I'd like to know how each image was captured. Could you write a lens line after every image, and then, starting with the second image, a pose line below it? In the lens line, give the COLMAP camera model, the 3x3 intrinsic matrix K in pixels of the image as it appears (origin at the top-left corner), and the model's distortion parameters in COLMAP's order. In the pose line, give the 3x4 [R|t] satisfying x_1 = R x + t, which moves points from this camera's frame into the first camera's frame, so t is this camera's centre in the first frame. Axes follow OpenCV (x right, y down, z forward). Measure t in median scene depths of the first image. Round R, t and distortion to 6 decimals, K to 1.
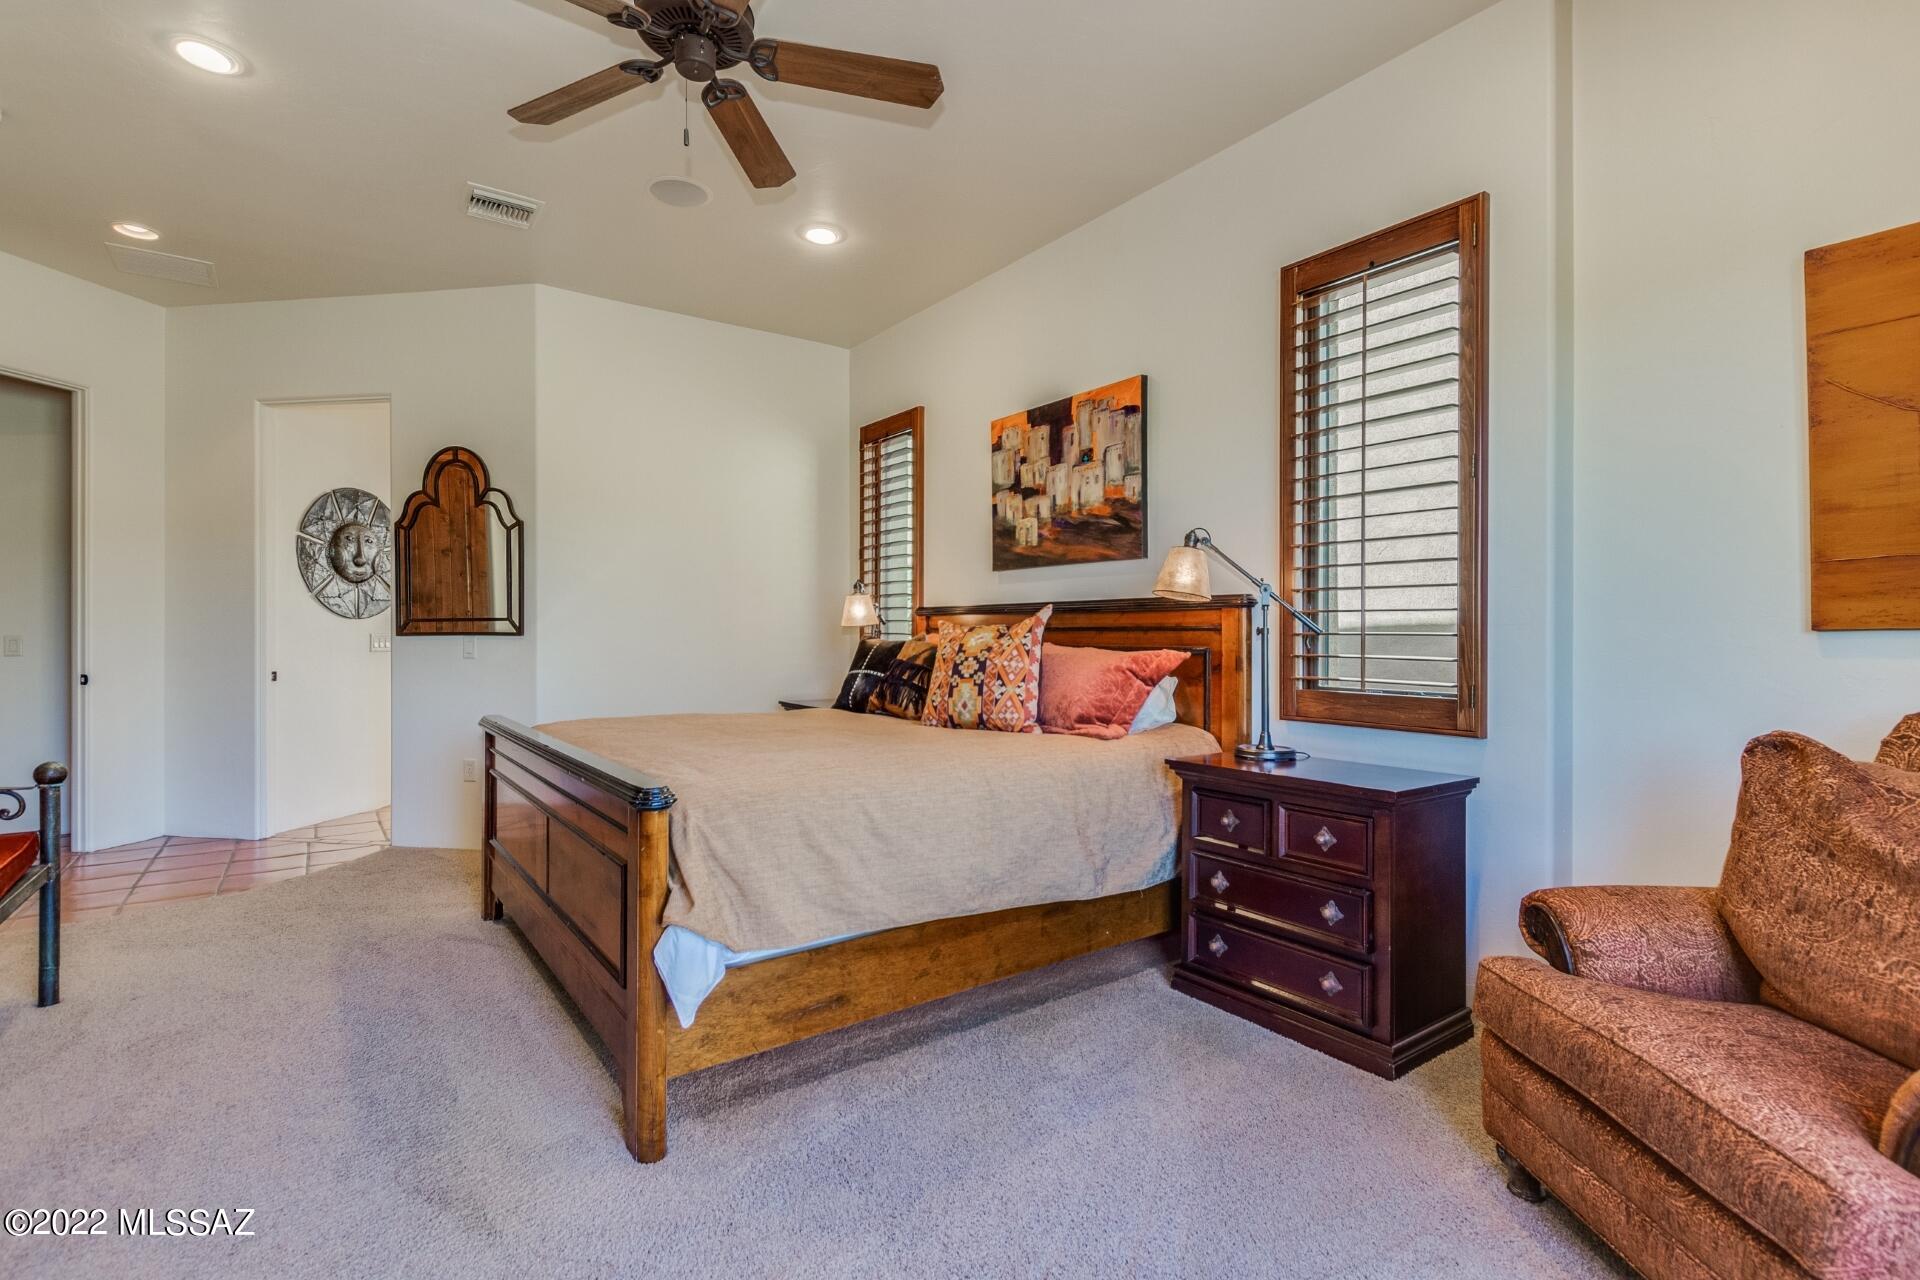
lens RADIAL K [[886.6, 0, 960.6], [0, 886.6, 632.3], [0, 0, 1]] dist [0.003687, 0.000106]
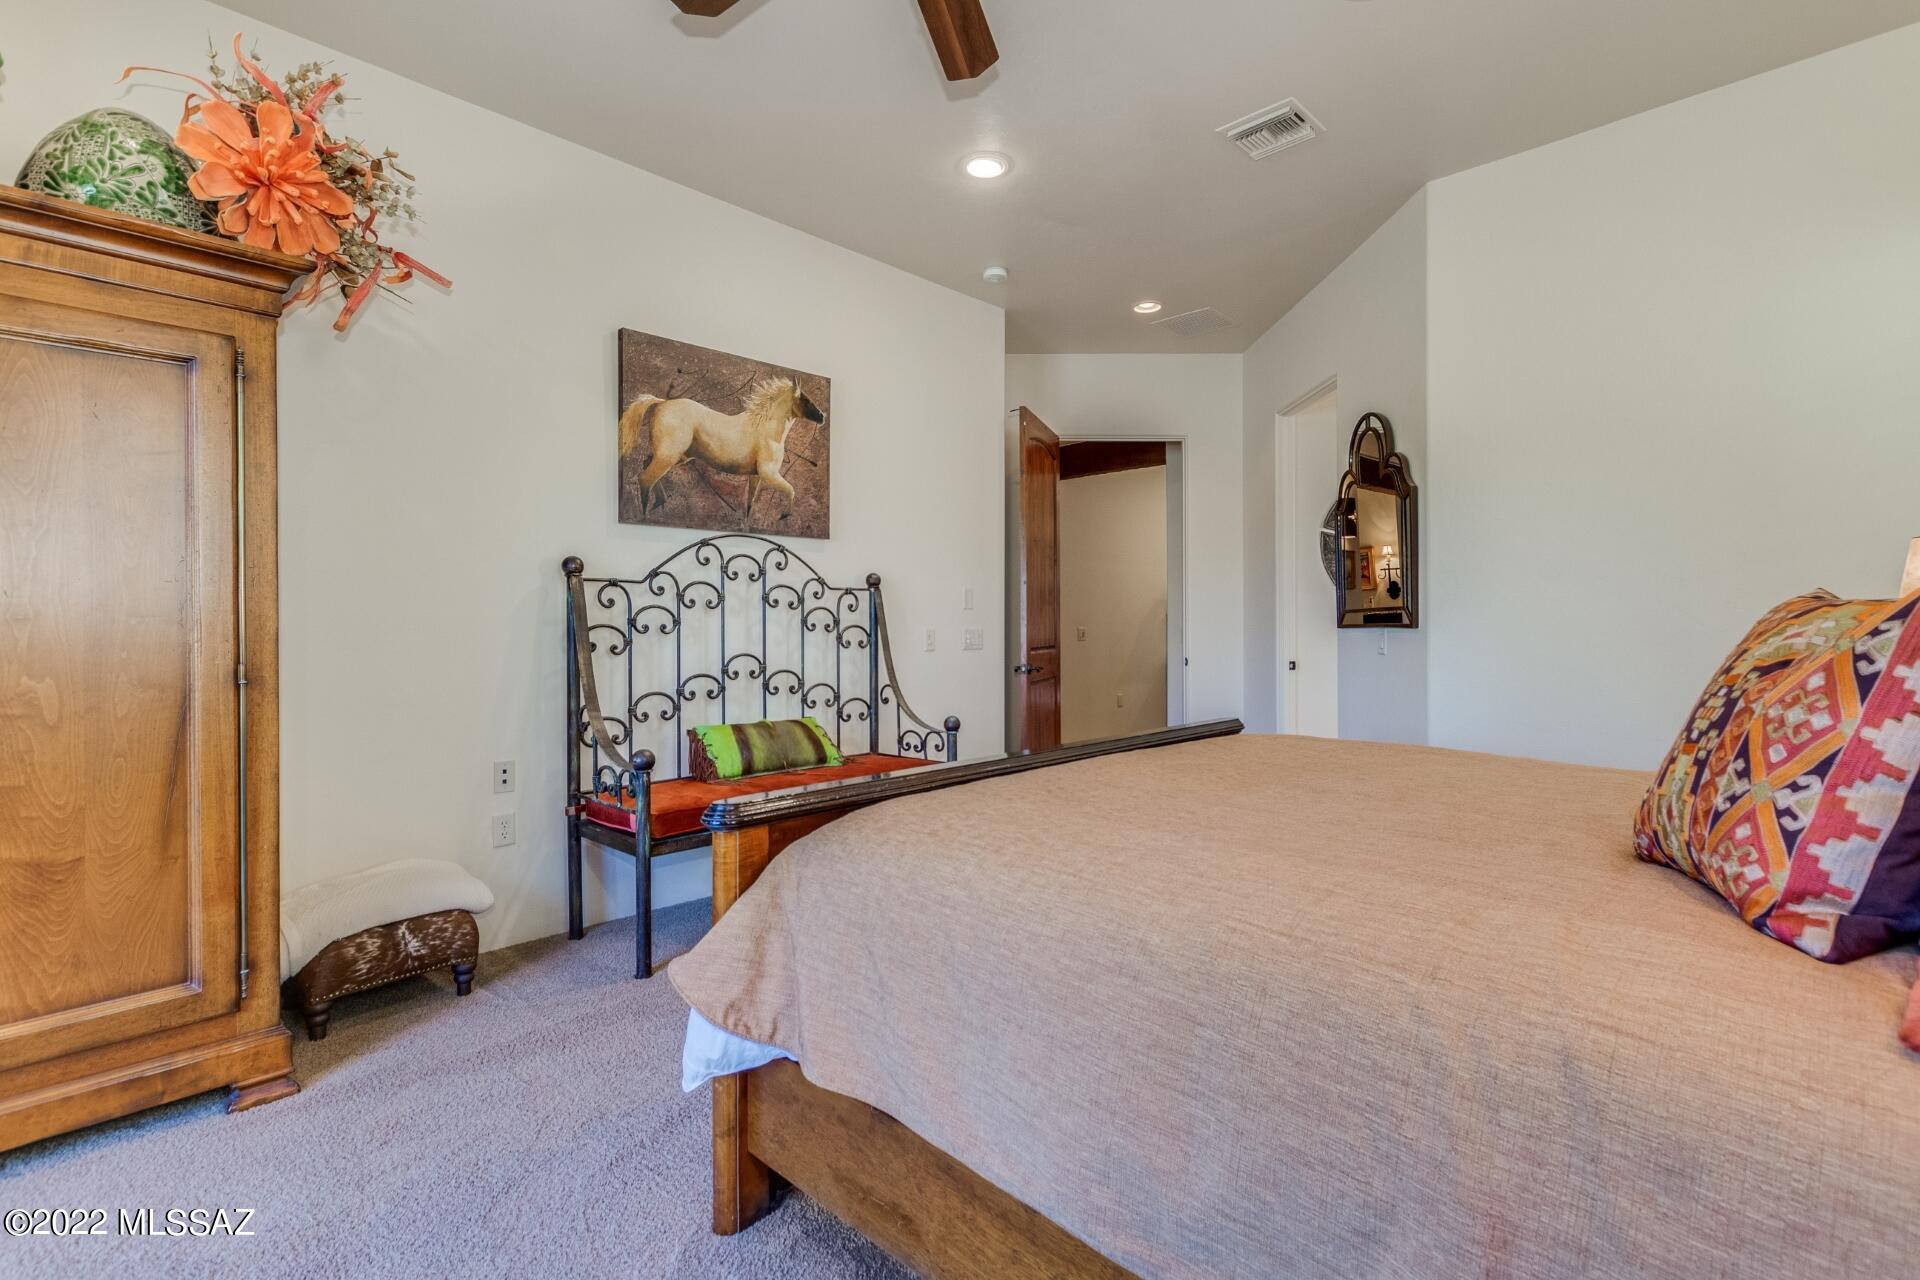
lens RADIAL K [[886.6, 0, 960.6], [0, 886.6, 632.3], [0, 0, 1]] dist [0.003687, 0.000106]
pose [[0.174569, 0.002842, -0.984641, 0.327660], [0.009693, 0.999942, 0.004605, 0.000243], [0.984597, -0.010348, 0.174531, 0.634885]]
